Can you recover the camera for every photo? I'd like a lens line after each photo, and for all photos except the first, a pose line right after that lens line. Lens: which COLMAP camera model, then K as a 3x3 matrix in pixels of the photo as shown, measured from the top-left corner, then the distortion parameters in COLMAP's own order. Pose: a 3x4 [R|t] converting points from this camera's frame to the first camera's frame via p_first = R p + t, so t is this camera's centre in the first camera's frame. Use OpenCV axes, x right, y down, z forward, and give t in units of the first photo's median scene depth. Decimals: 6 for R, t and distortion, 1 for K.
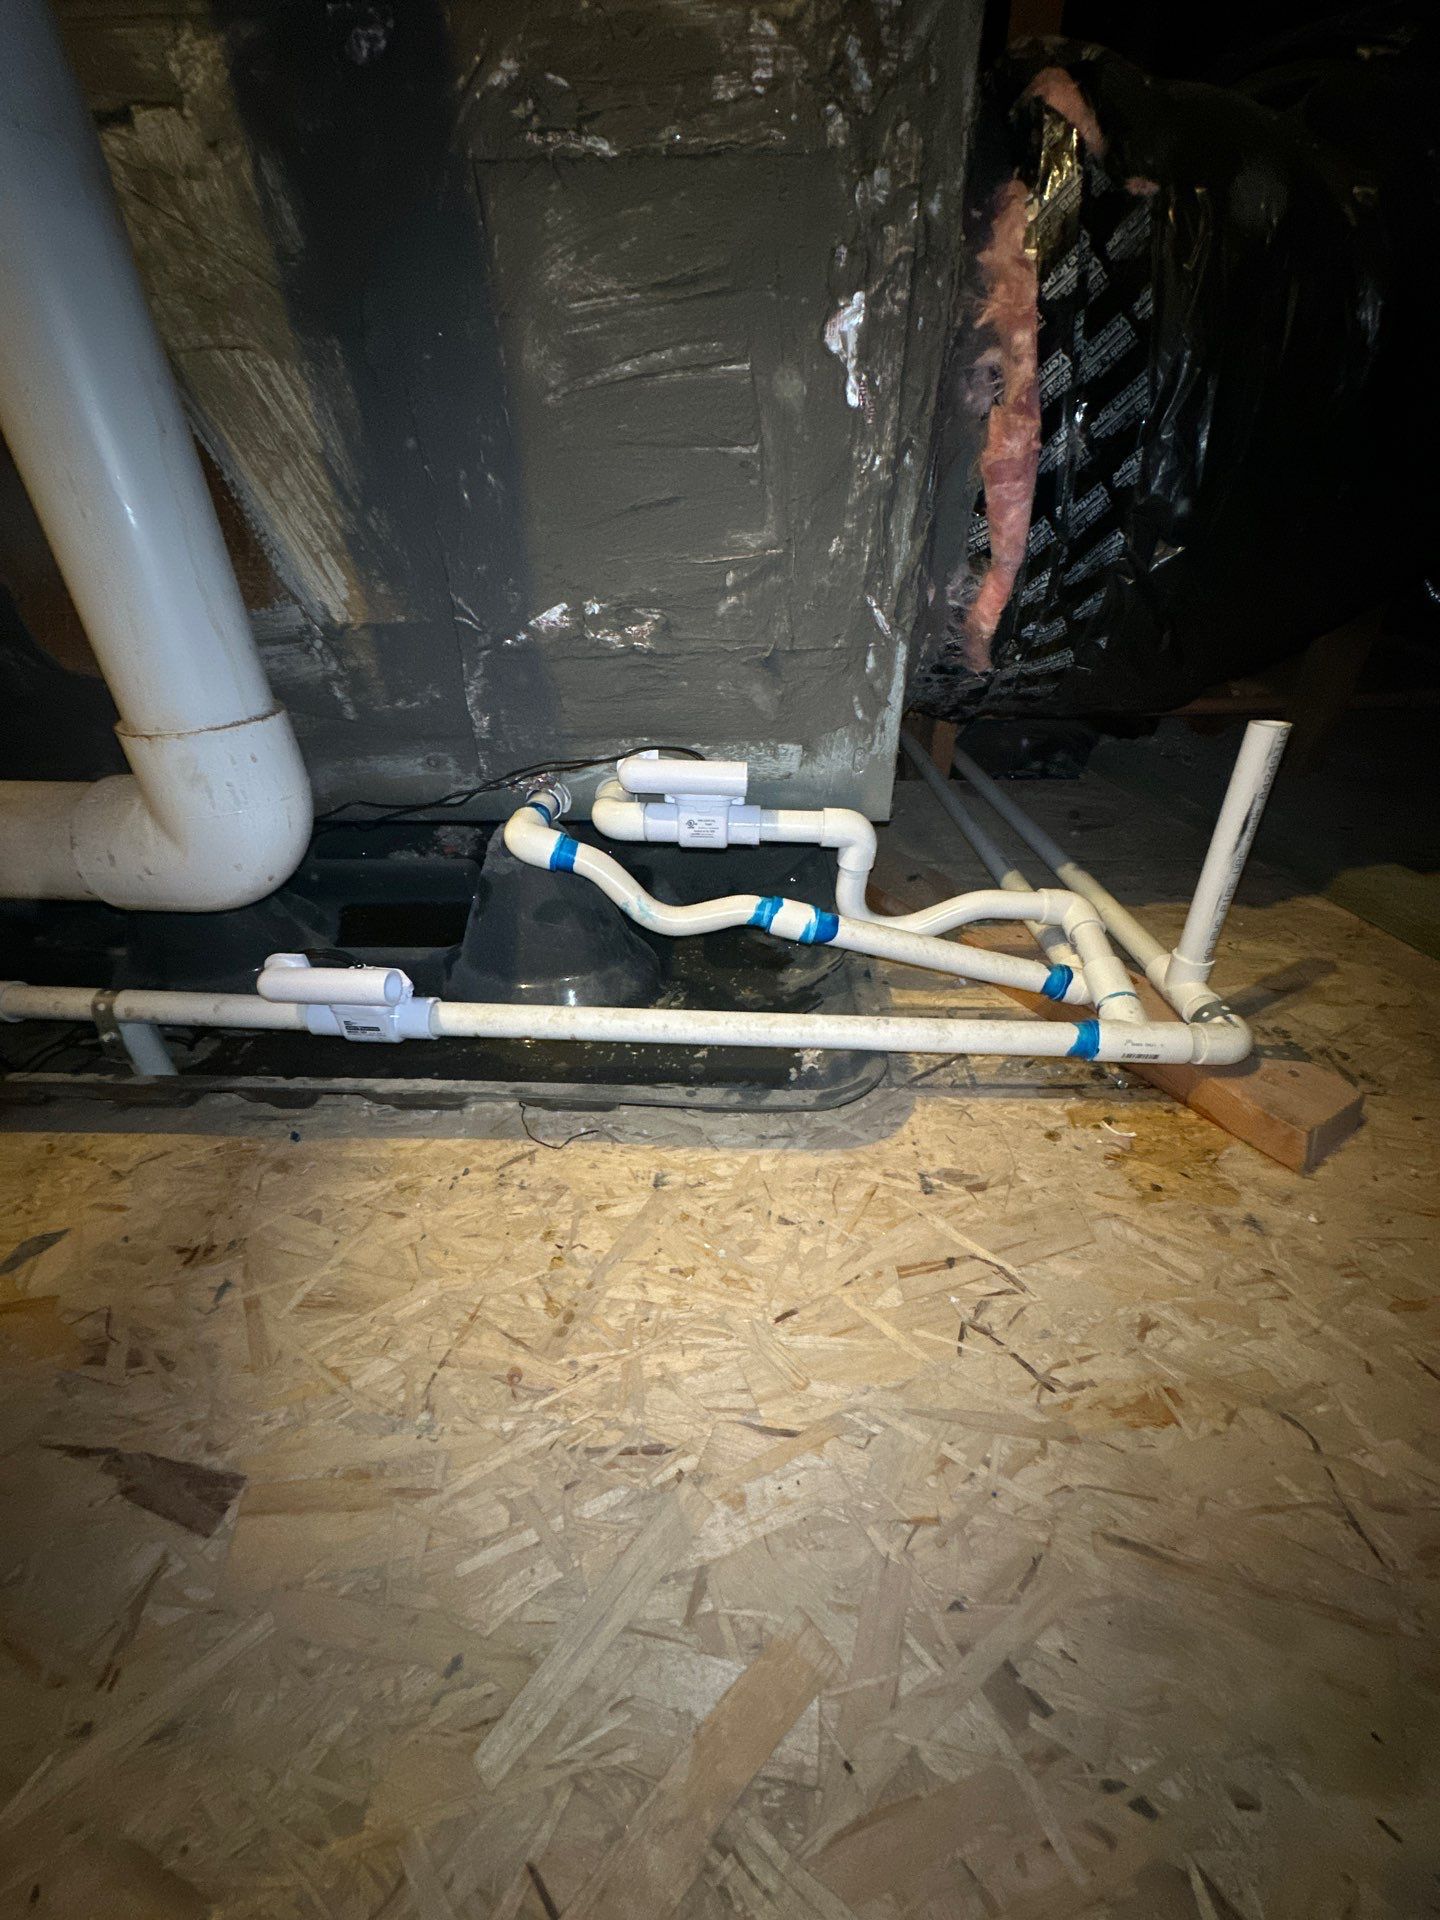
lens RADIAL K [[773.5, 0, 718.8], [0, 773.5, 952.0], [0, 0, 1]] dist [-0.011689, 0.001040]
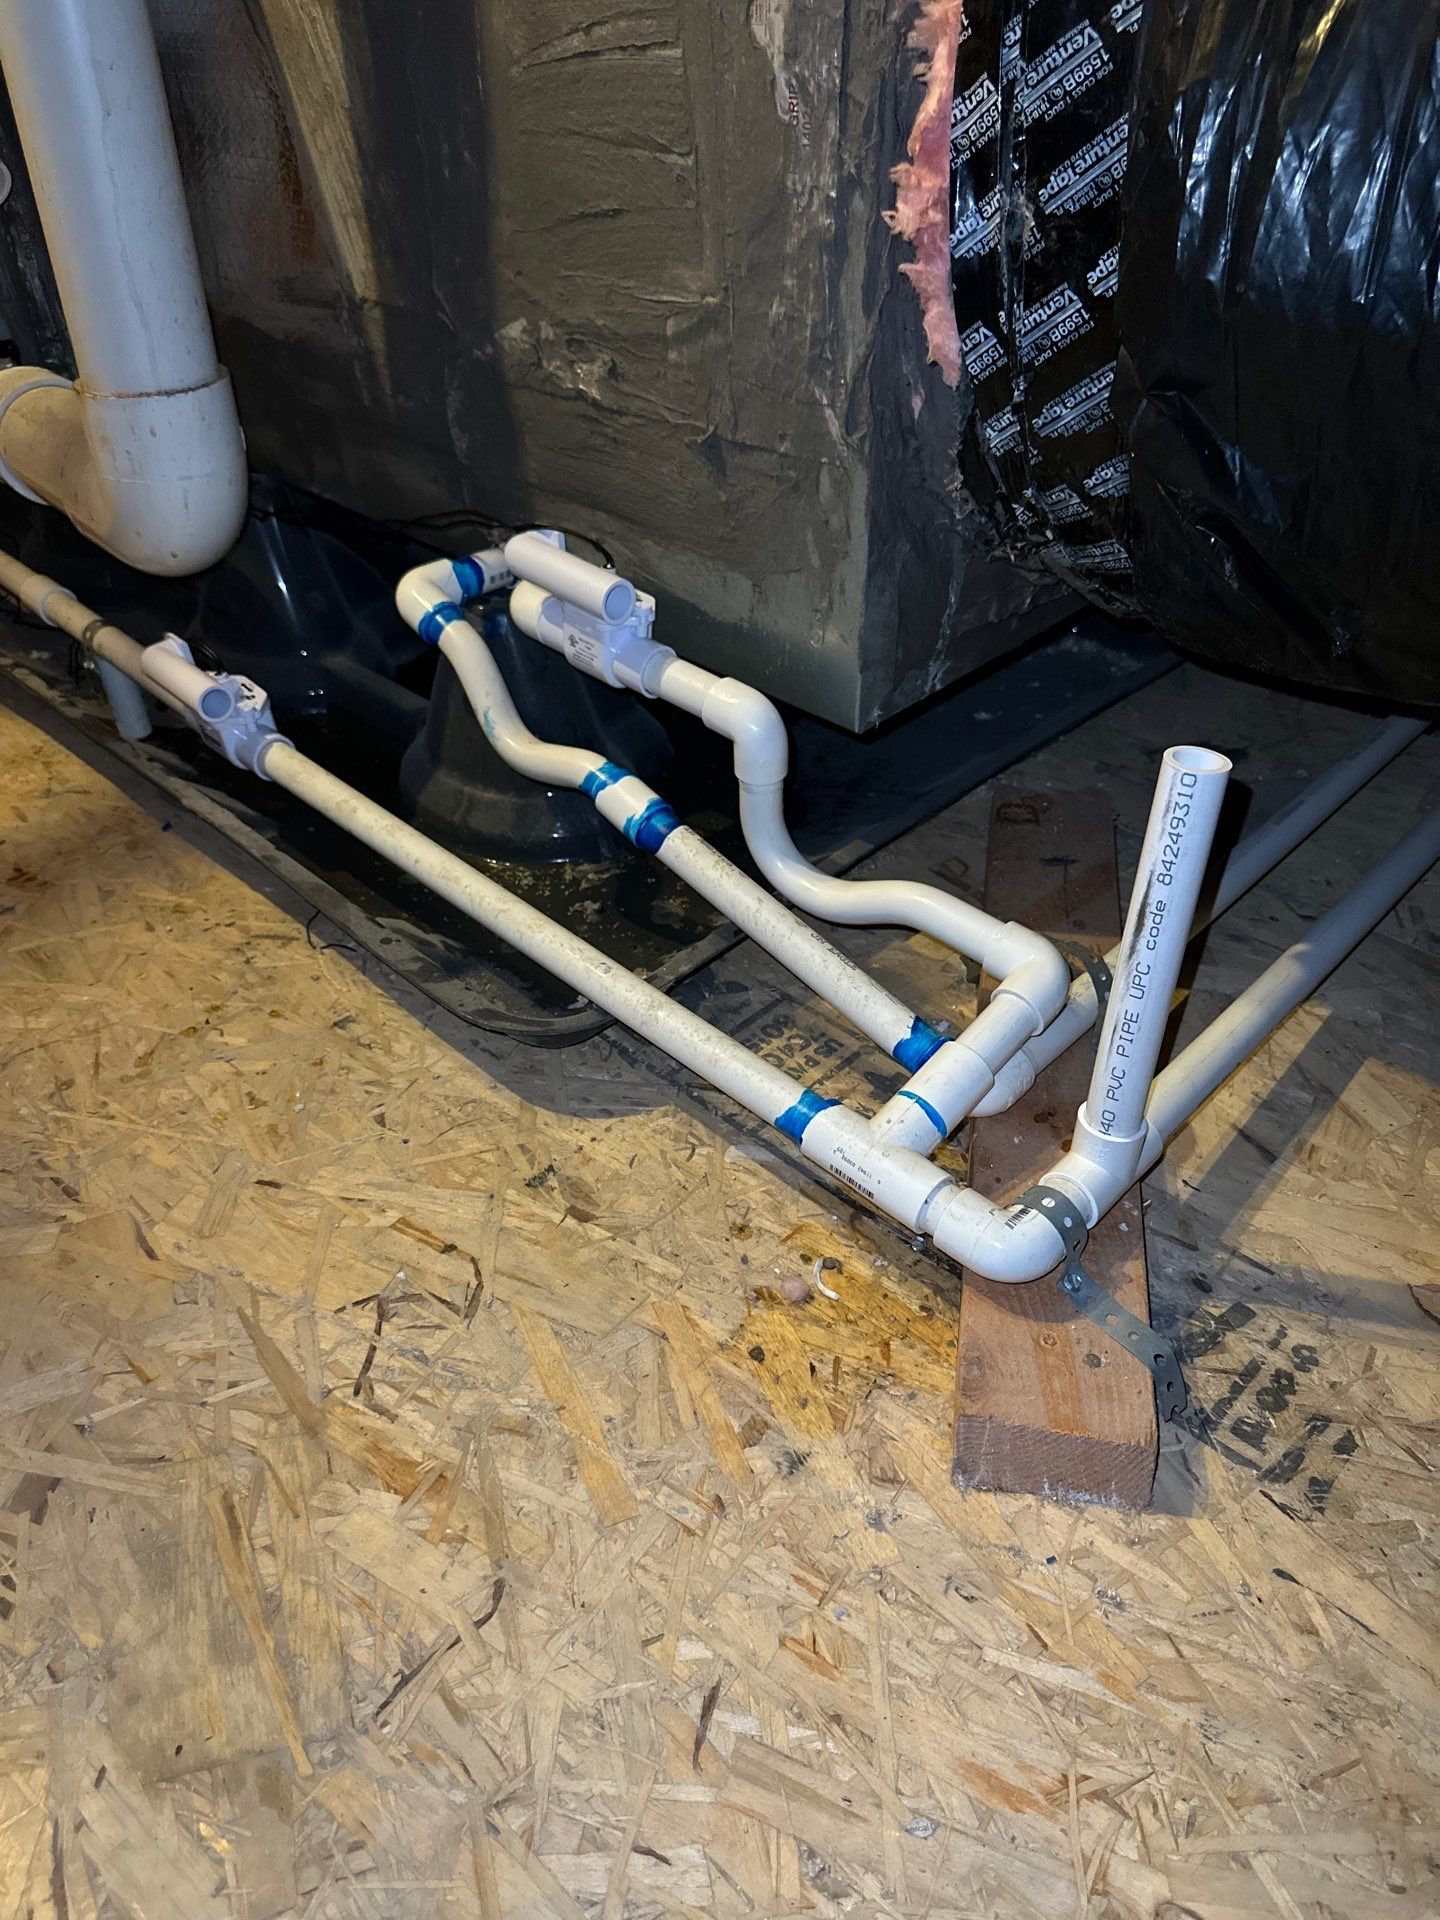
lens RADIAL K [[1351.9, 0, 724.7], [0, 1351.9, 956.5], [0, 0, 1]] dist [-0.028797, -0.011670]
pose [[0.750449, 0.419172, -0.511001, 1.015834], [-0.365241, 0.907391, 0.207942, -0.243450], [0.550841, 0.030588, 0.834049, -0.008358]]
